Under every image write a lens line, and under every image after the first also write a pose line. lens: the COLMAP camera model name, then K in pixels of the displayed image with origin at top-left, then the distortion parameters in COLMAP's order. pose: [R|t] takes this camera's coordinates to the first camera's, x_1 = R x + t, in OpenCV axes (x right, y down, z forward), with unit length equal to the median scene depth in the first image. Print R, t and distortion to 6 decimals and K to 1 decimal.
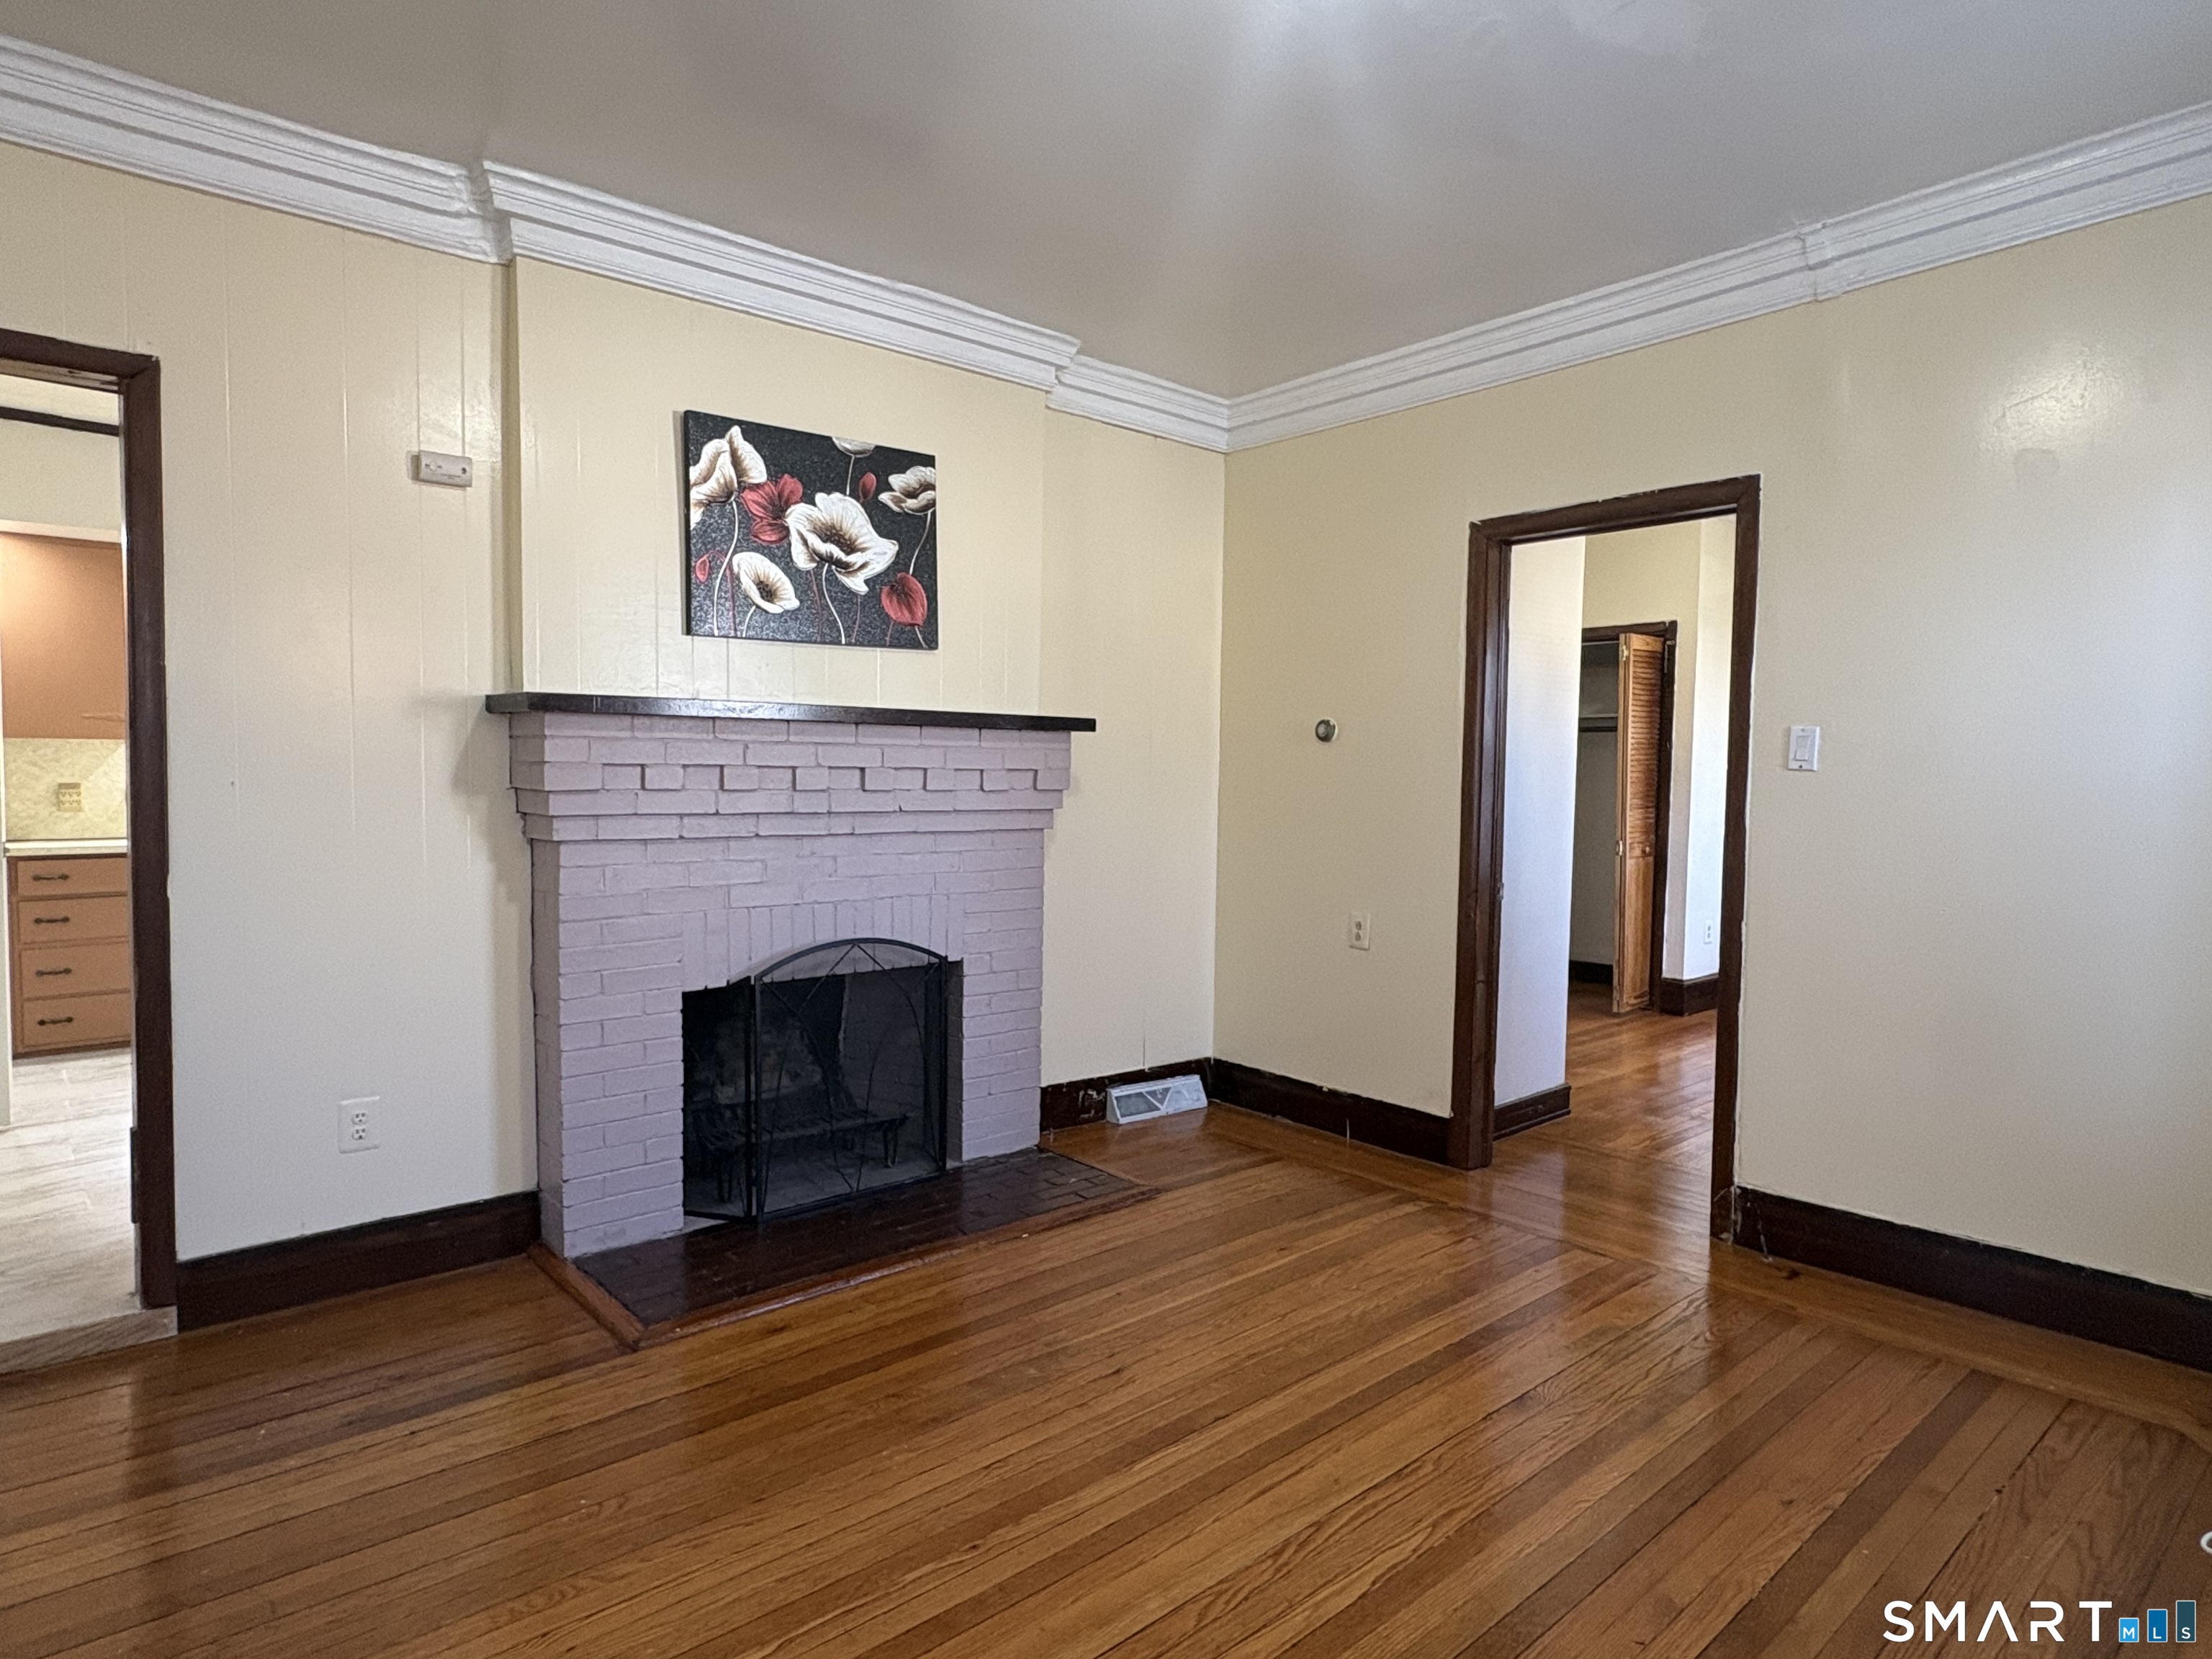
lens RADIAL K [[1259.6, 0, 1102.9], [0, 1259.6, 830.1], [0, 0, 1]] dist [-0.000825, -0.000278]
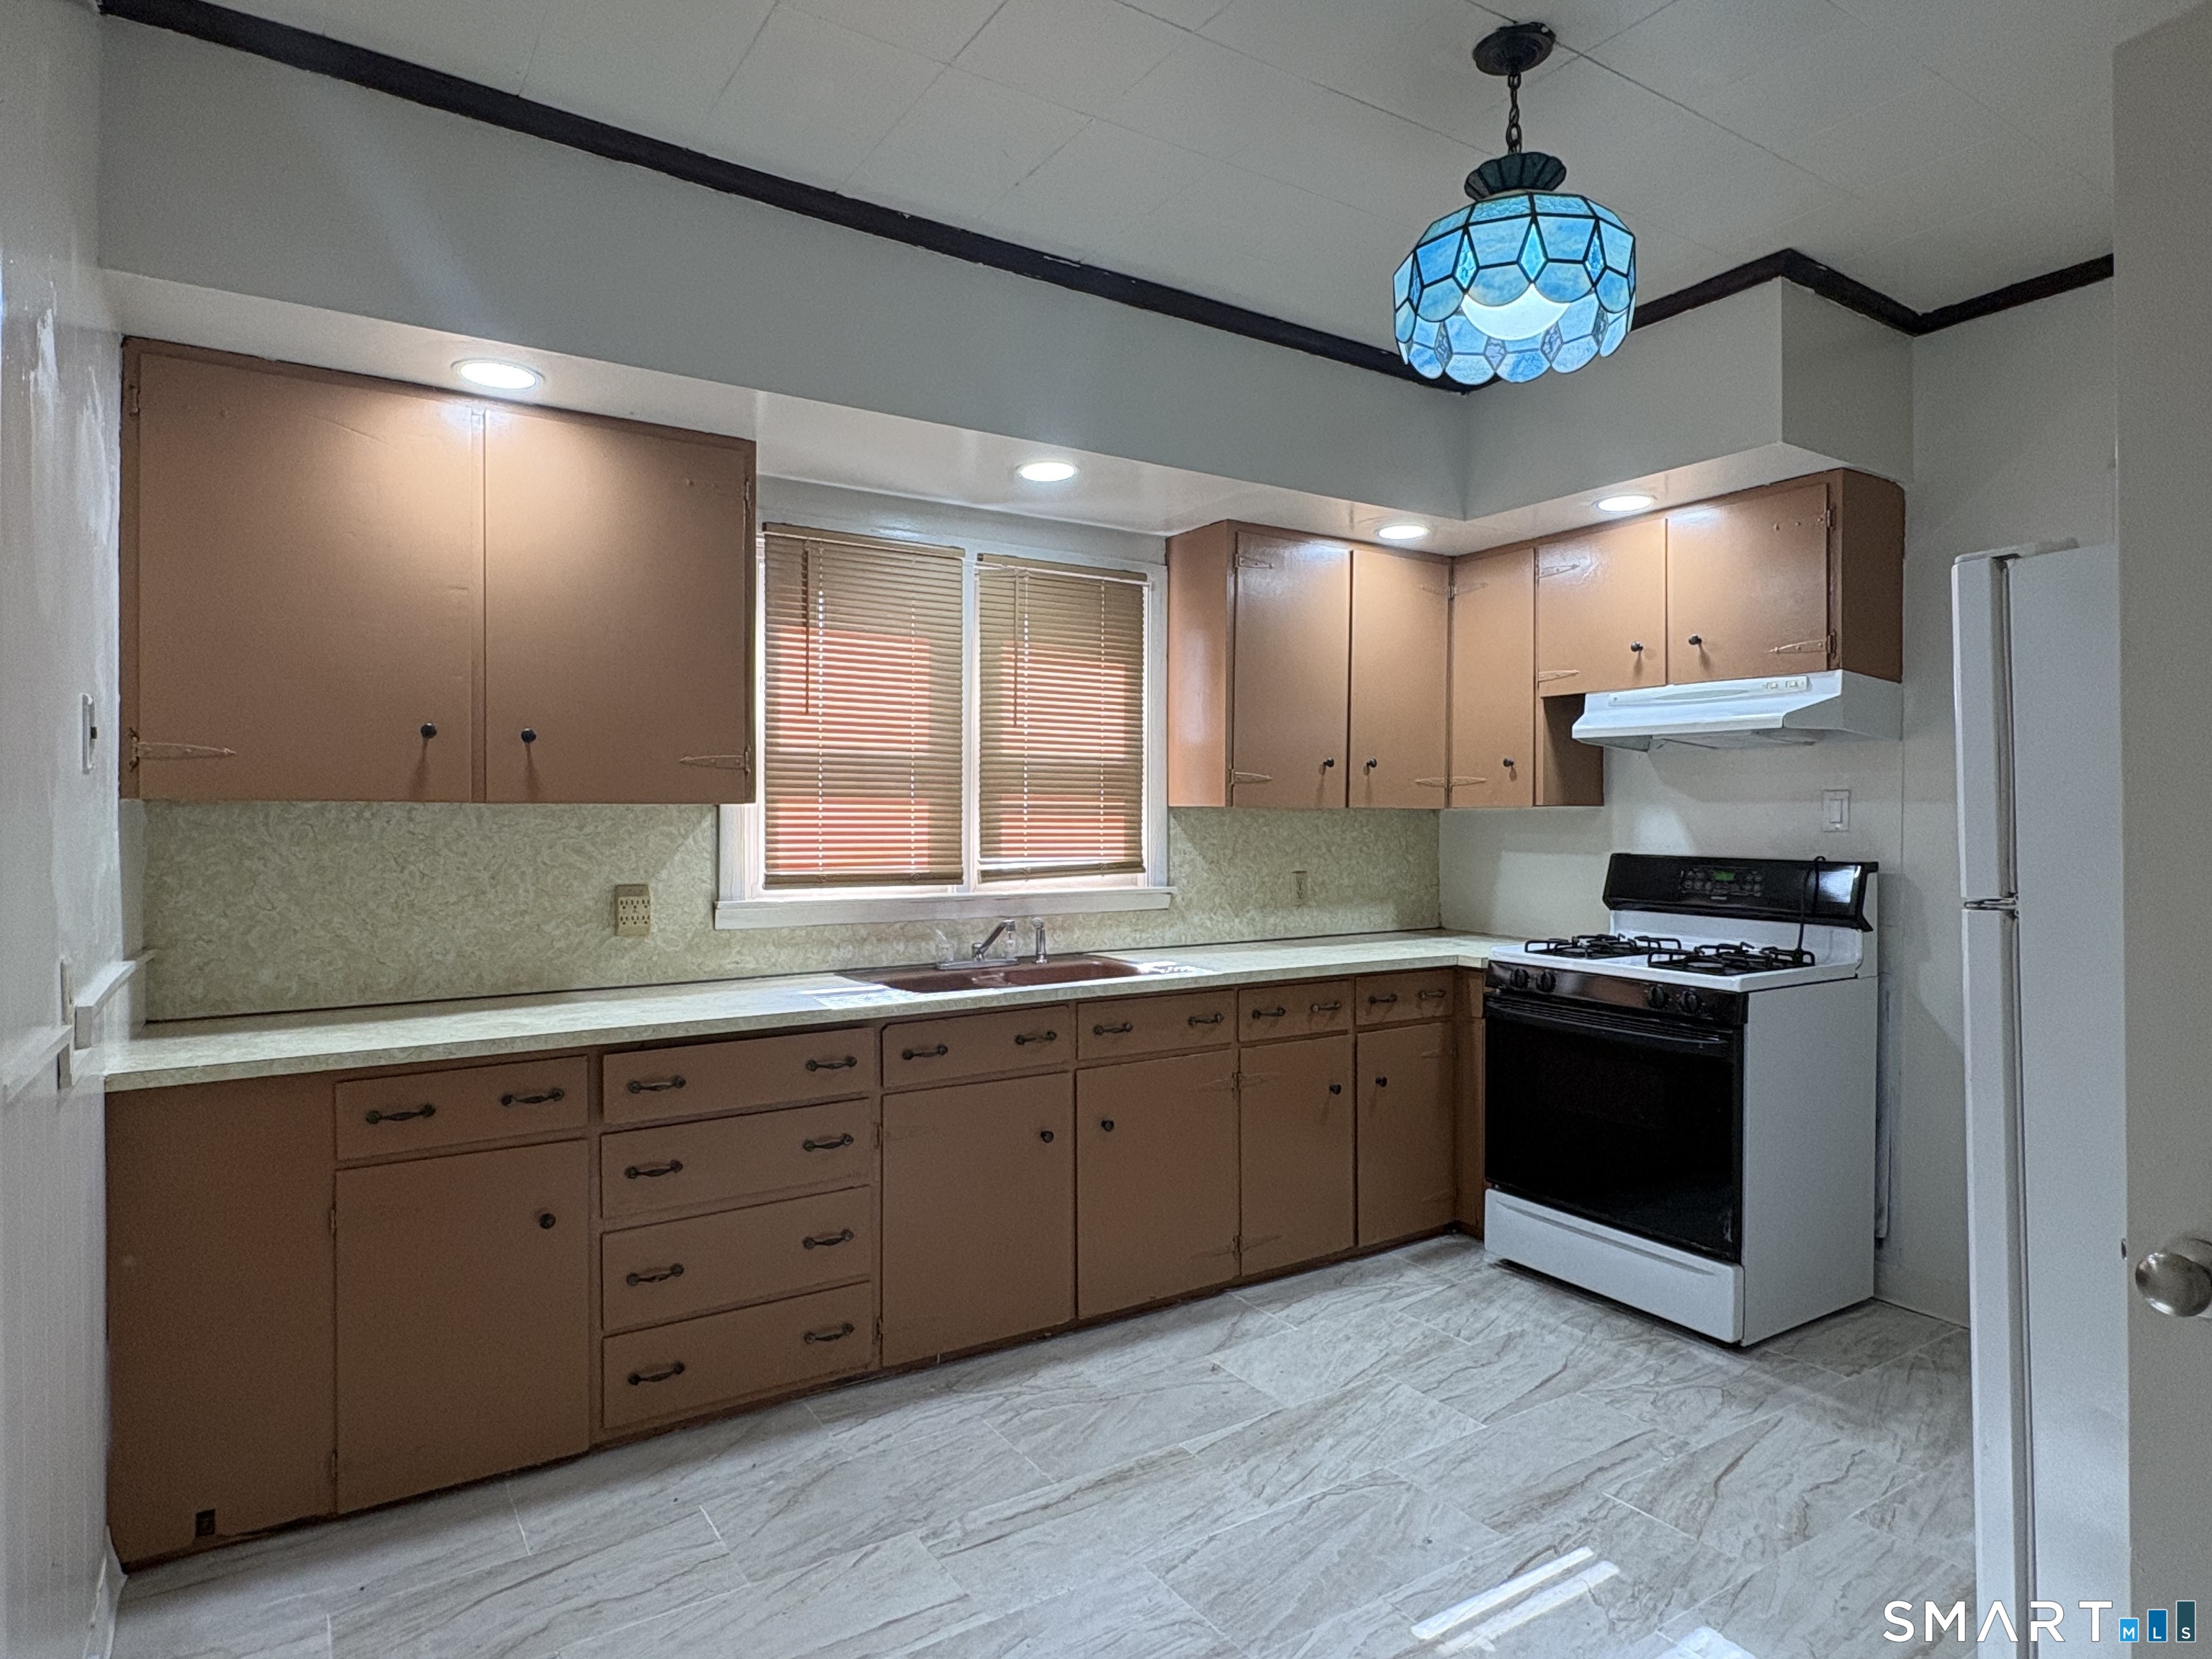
lens RADIAL K [[1259.6, 0, 1105.9], [0, 1259.6, 825.7], [0, 0, 1]] dist [-0.000825, -0.000278]
pose [[0.990694, -0.012627, -0.135521, -0.549379], [0.006849, 0.999051, -0.043021, -0.038432], [0.135936, 0.041692, 0.989840, 0.491016]]
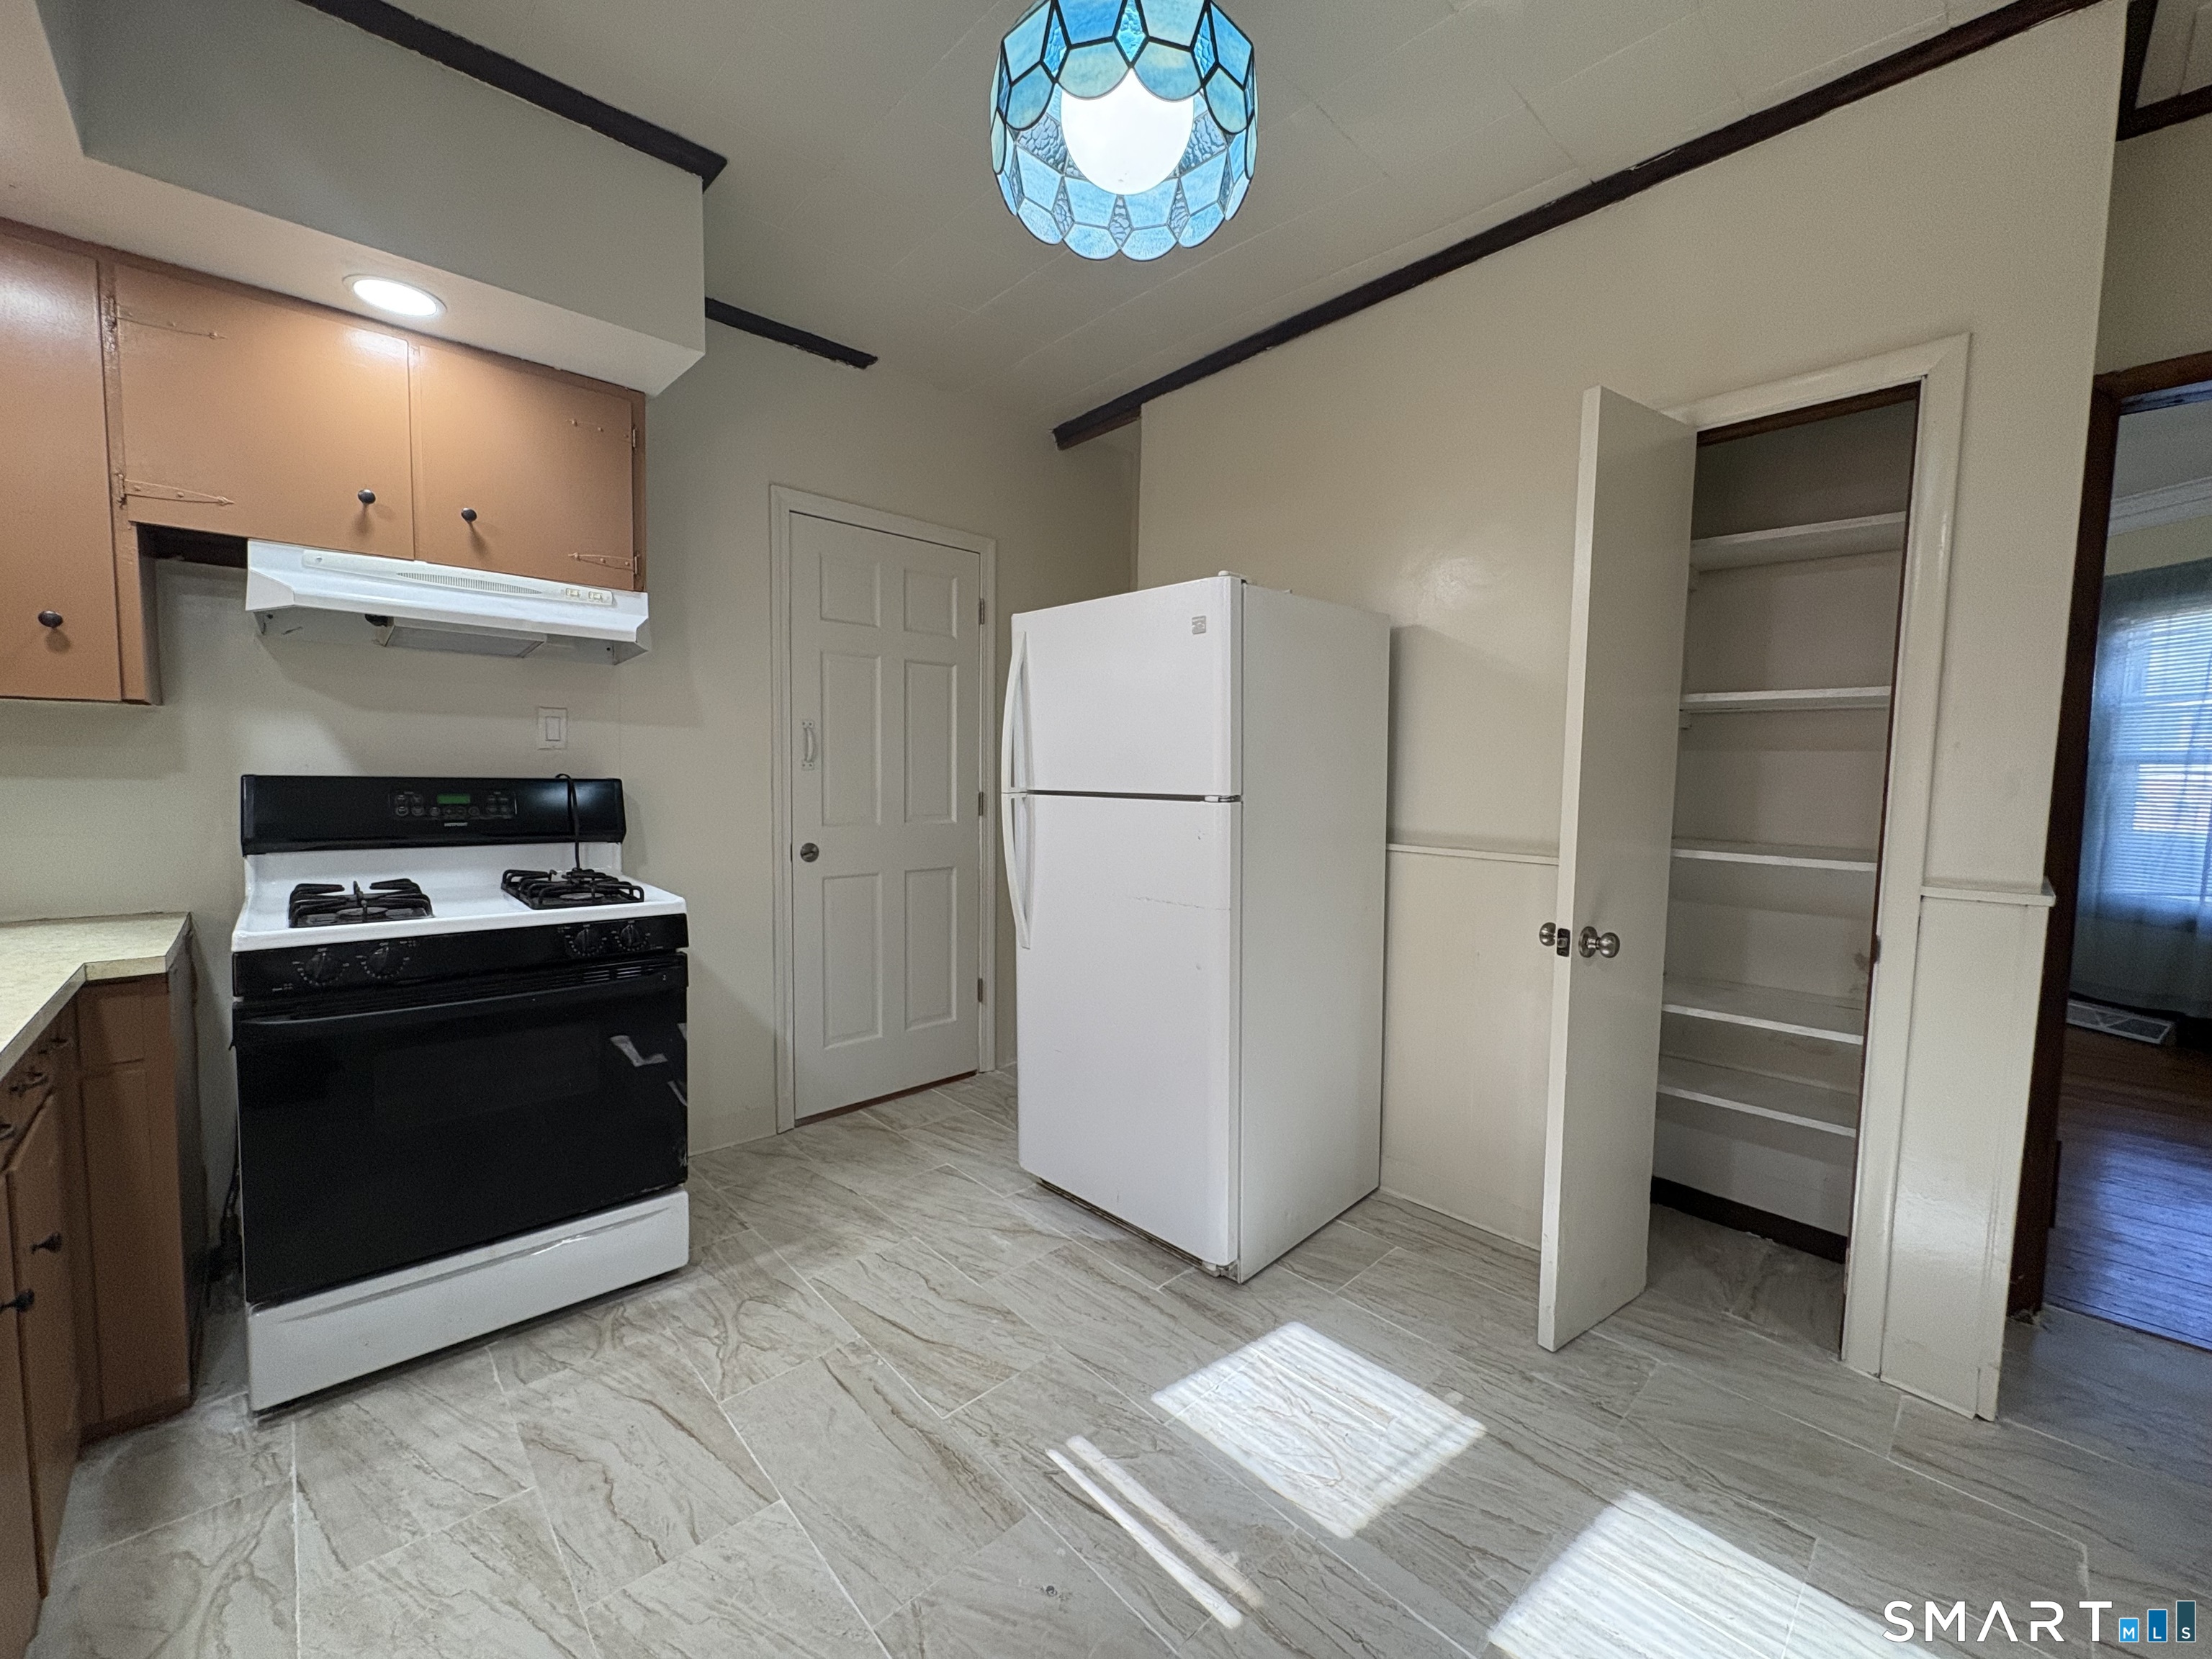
lens RADIAL K [[884.3, 0, 1096.4], [0, 884.3, 826.7], [0, 0, 1]] dist [0.011033, -0.000882]
pose [[-0.026013, -0.084955, 0.996045, -0.764778], [0.028881, 0.995903, 0.085697, -0.054405], [-0.999244, 0.030996, -0.023453, 0.990049]]
